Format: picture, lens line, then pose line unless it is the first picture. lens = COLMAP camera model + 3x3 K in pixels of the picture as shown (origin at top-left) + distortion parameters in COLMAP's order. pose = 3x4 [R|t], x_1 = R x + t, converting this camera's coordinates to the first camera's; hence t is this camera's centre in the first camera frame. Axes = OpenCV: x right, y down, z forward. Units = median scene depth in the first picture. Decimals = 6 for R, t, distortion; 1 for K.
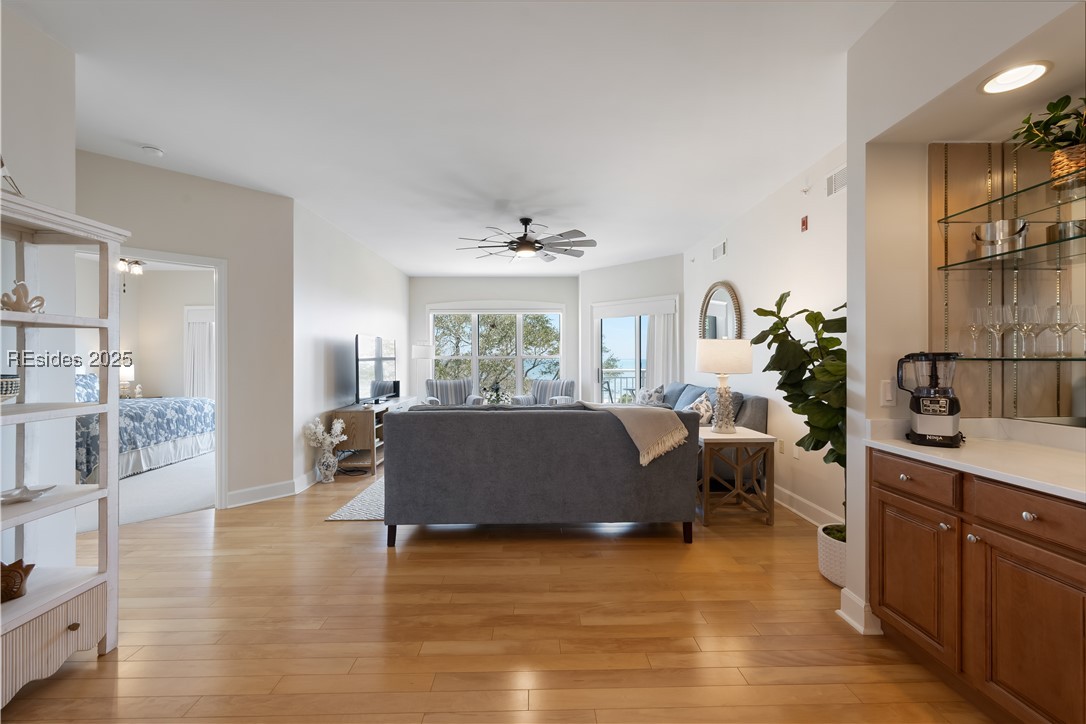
lens RADIAL K [[442.2, 0, 548.4], [0, 442.2, 359.5], [0, 0, 1]] dist [-0.003476, -0.000144]
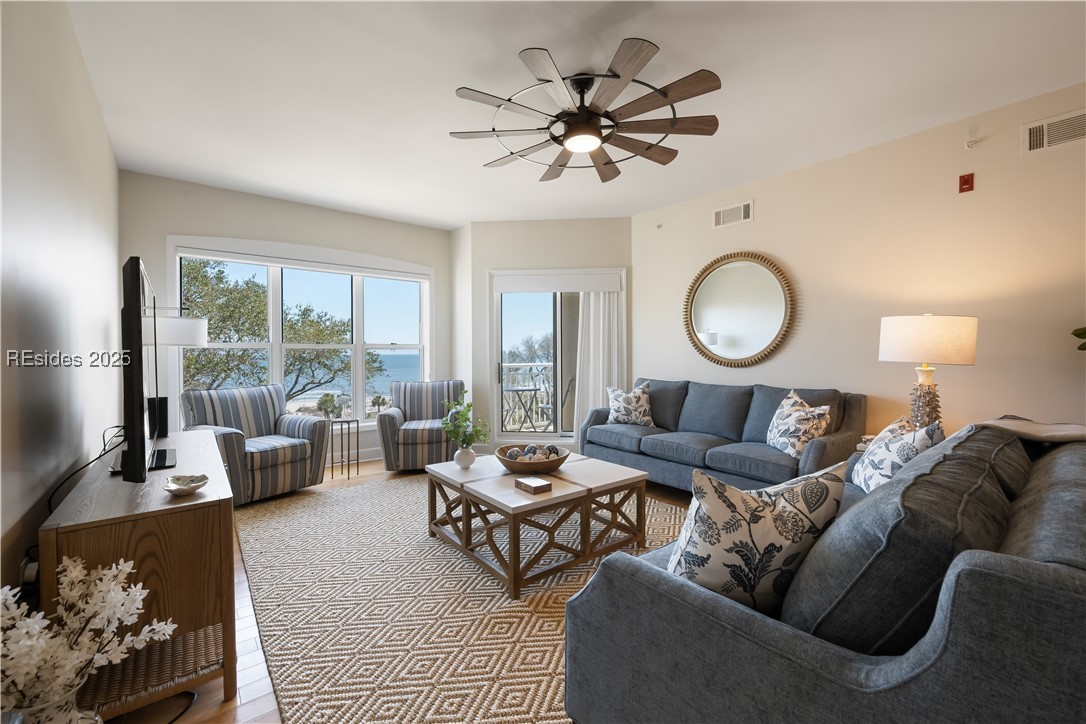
lens RADIAL K [[442.2, 0, 547.0], [0, 442.2, 361.4], [0, 0, 1]] dist [-0.003476, -0.000144]
pose [[0.793705, -0.010619, 0.608211, -0.668709], [0.001066, 0.999870, 0.016067, 0.015811], [-0.608302, -0.012104, 0.793613, 0.997165]]
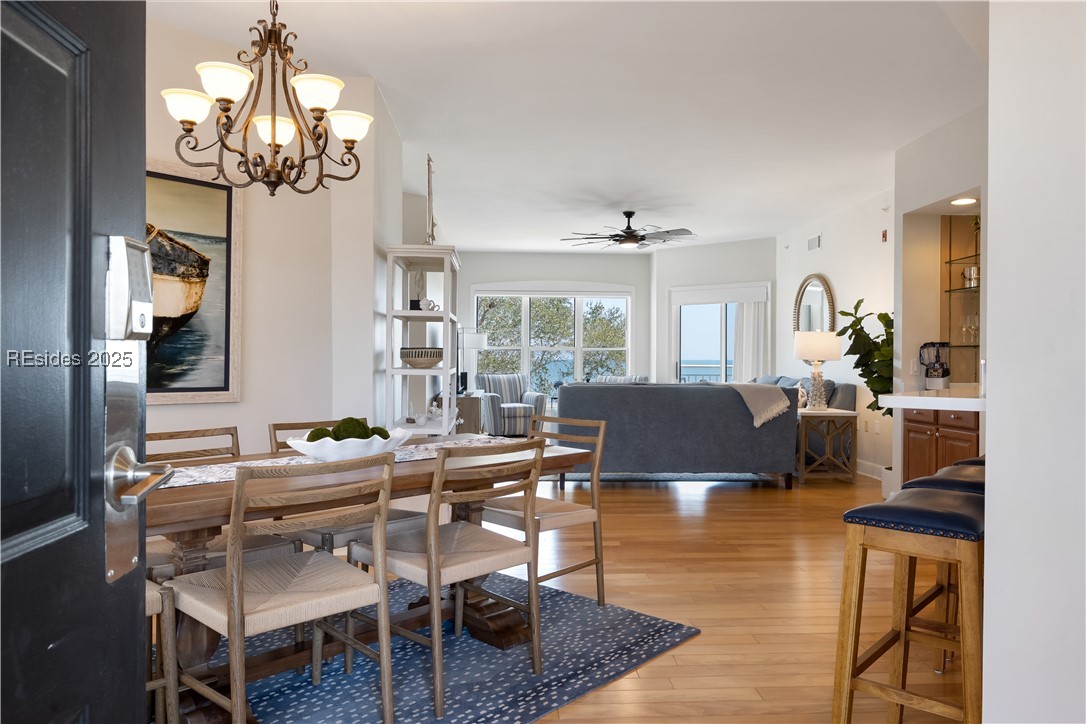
lens RADIAL K [[750.7, 0, 561.0], [0, 750.7, 351.2], [0, 0, 1]] dist [0.003124, -0.001254]
pose [[0.998930, 0.009994, 0.045152, -0.470074], [-0.009550, 0.999904, -0.010029, 0.040590], [-0.045248, 0.009587, 0.998930, -1.210035]]
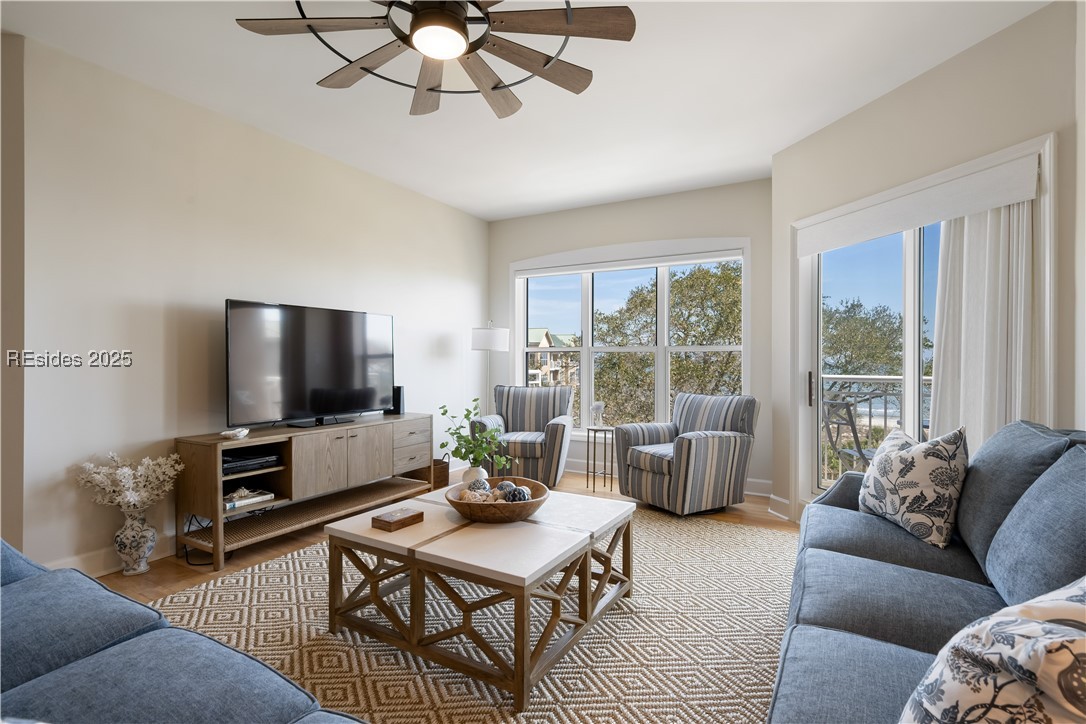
lens RADIAL K [[519.4, 0, 549.2], [0, 519.4, 357.7], [0, 0, 1]] dist [-0.000238, -0.001917]
pose [[0.855353, 0.003282, -0.518035, 0.402684], [-0.006092, 0.999975, -0.003724, 0.024812], [0.518009, 0.006341, 0.855352, 1.128114]]
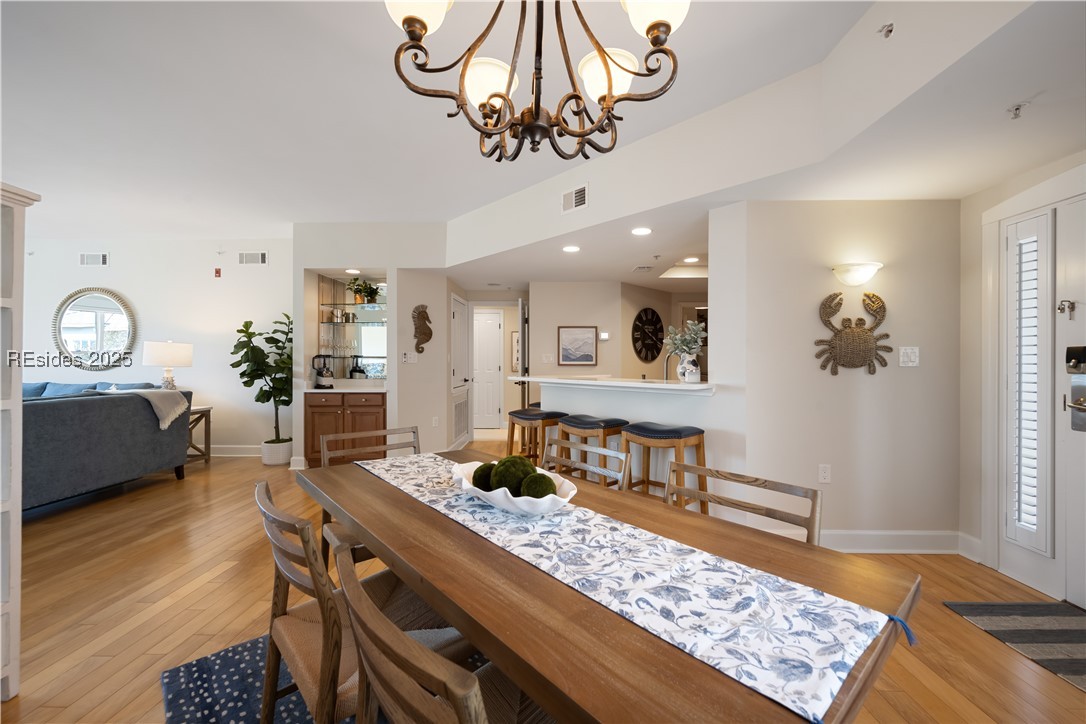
lens RADIAL K [[442.2, 0, 542.9], [0, 442.2, 357.4], [0, 0, 1]] dist [-0.003476, -0.000144]
pose [[0.048559, 0.010443, 0.998766, -1.163929], [-0.000285, 0.999945, -0.010442, 0.018954], [-0.998820, 0.000222, 0.048559, -0.308816]]
